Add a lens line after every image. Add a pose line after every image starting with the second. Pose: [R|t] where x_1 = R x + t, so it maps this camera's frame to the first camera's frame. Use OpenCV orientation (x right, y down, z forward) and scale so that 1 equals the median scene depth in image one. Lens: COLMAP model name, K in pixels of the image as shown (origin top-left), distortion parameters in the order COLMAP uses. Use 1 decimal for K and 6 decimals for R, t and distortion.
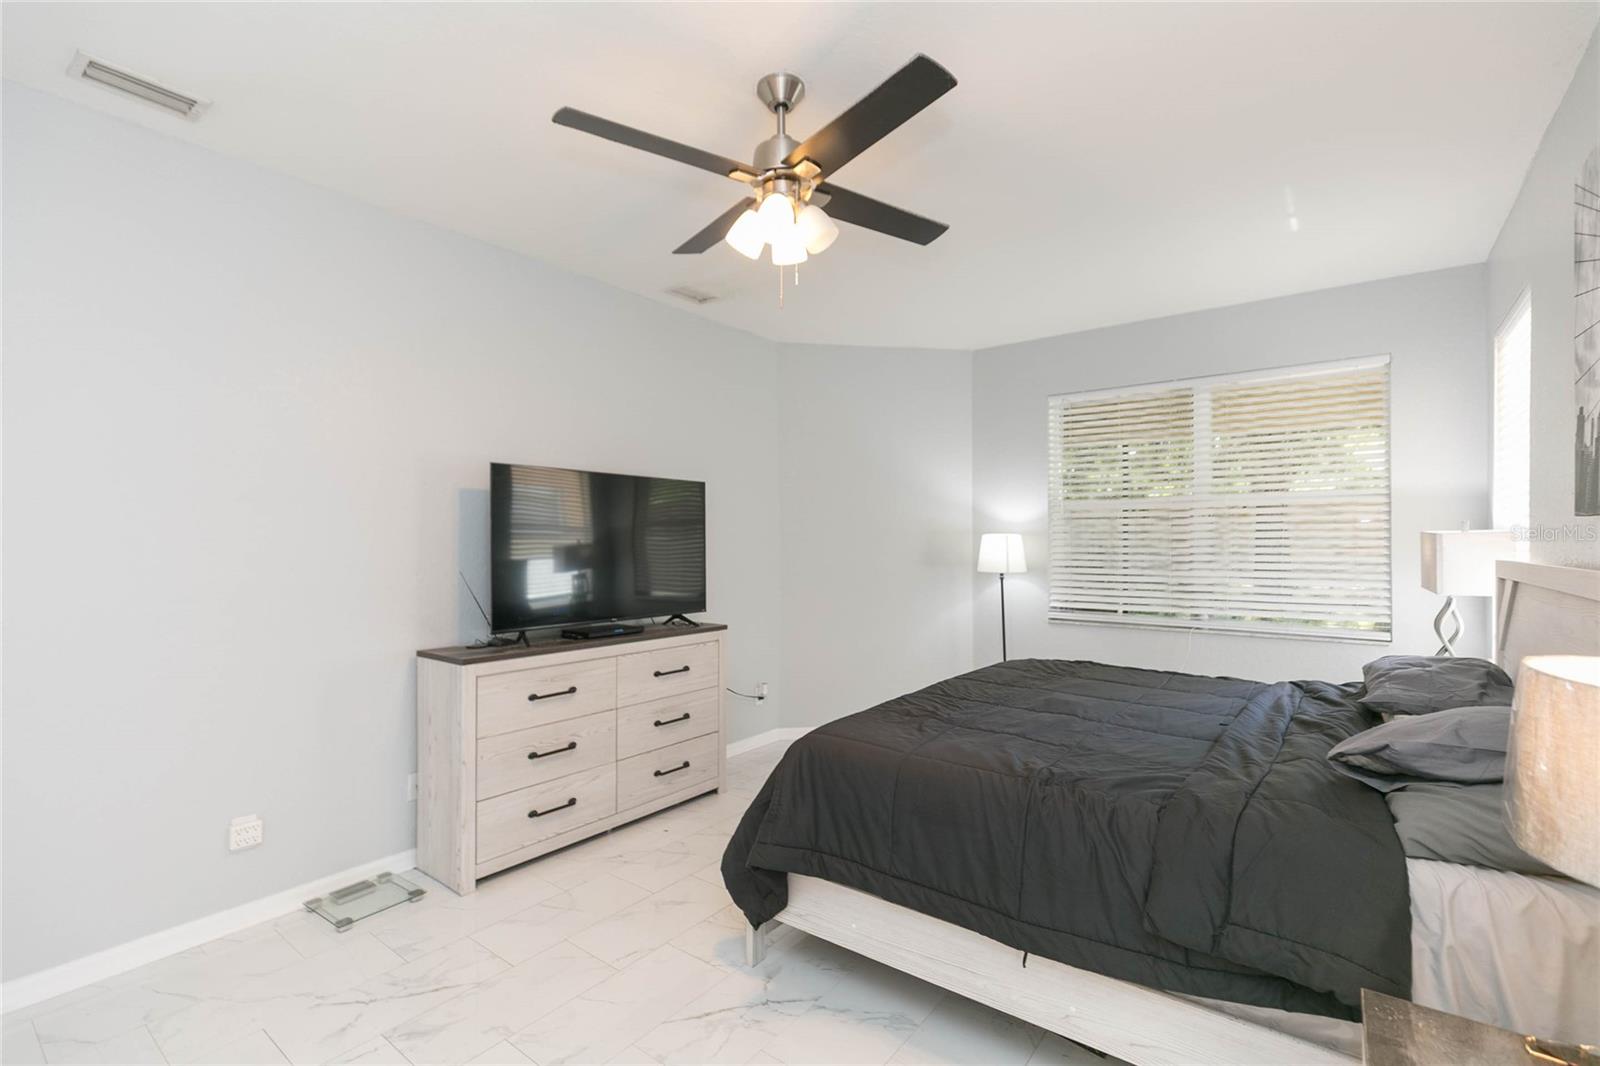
lens RADIAL K [[720.8, 0, 793.4], [0, 720.8, 543.1], [0, 0, 1]] dist [0.005507, -0.001842]
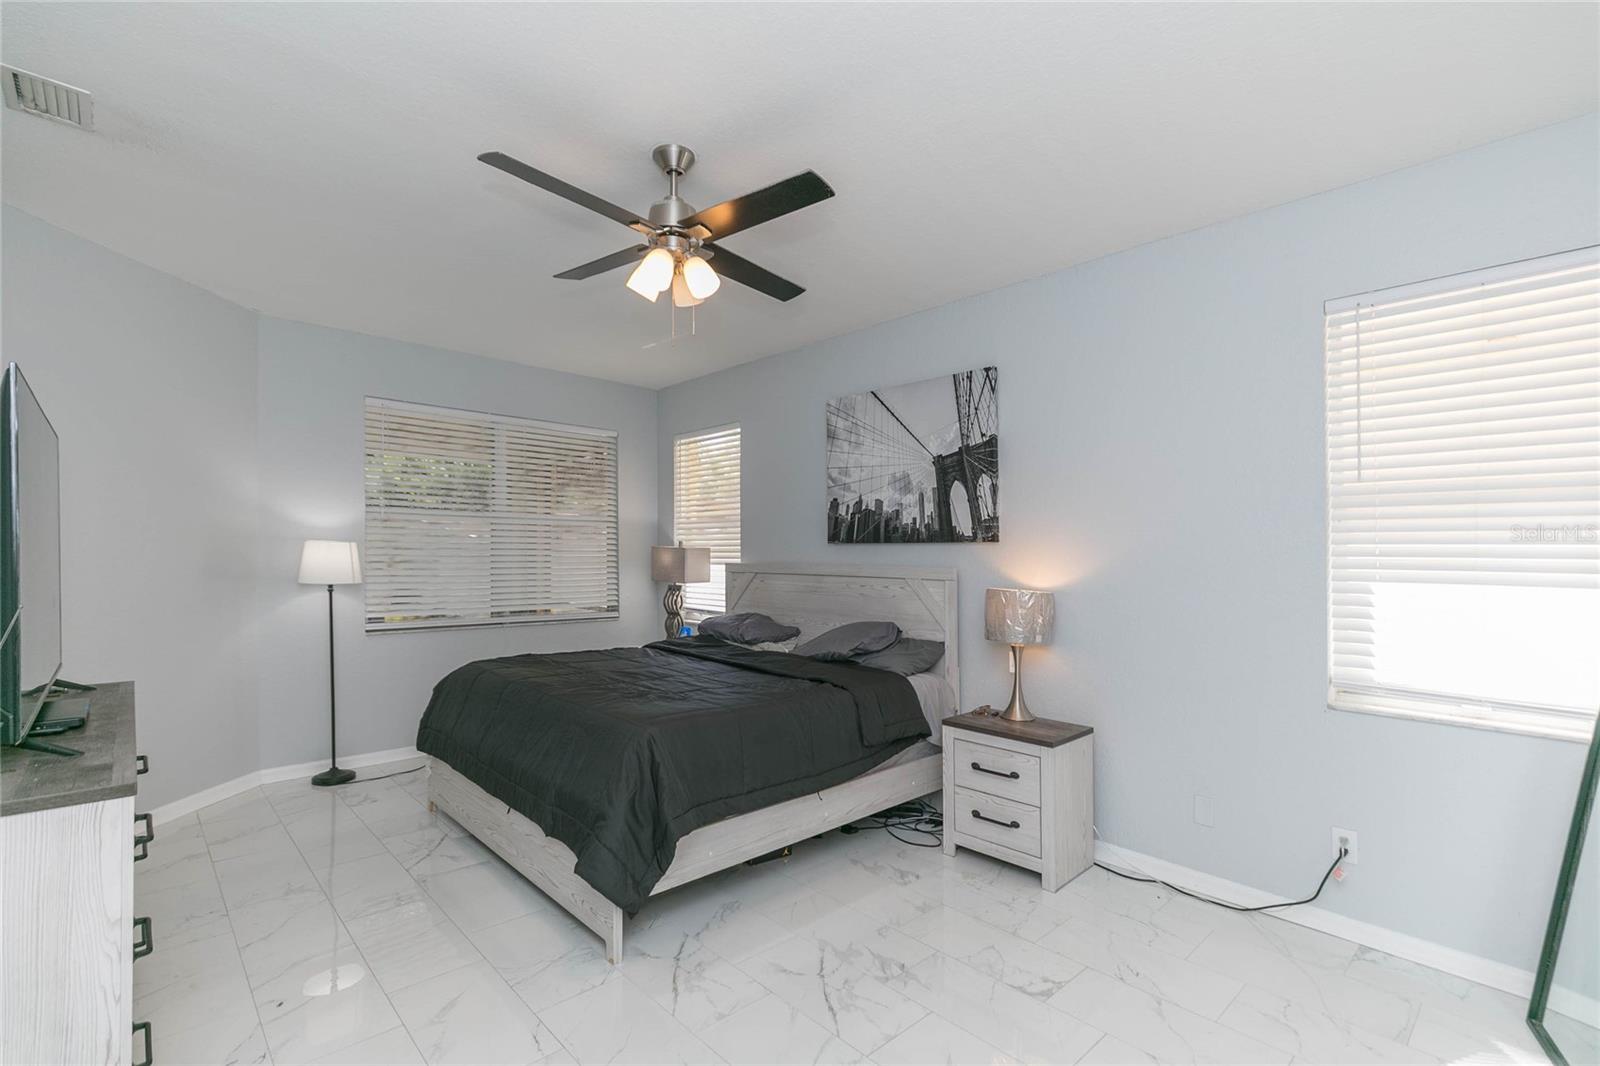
lens RADIAL K [[720.8, 0, 809.9], [0, 720.8, 554.5], [0, 0, 1]] dist [0.005507, -0.001842]
pose [[0.150014, 0.001282, 0.988683, -0.775601], [-0.003707, 0.999993, -0.000734, 0.002359], [-0.988677, -0.003555, 0.150018, 0.432483]]
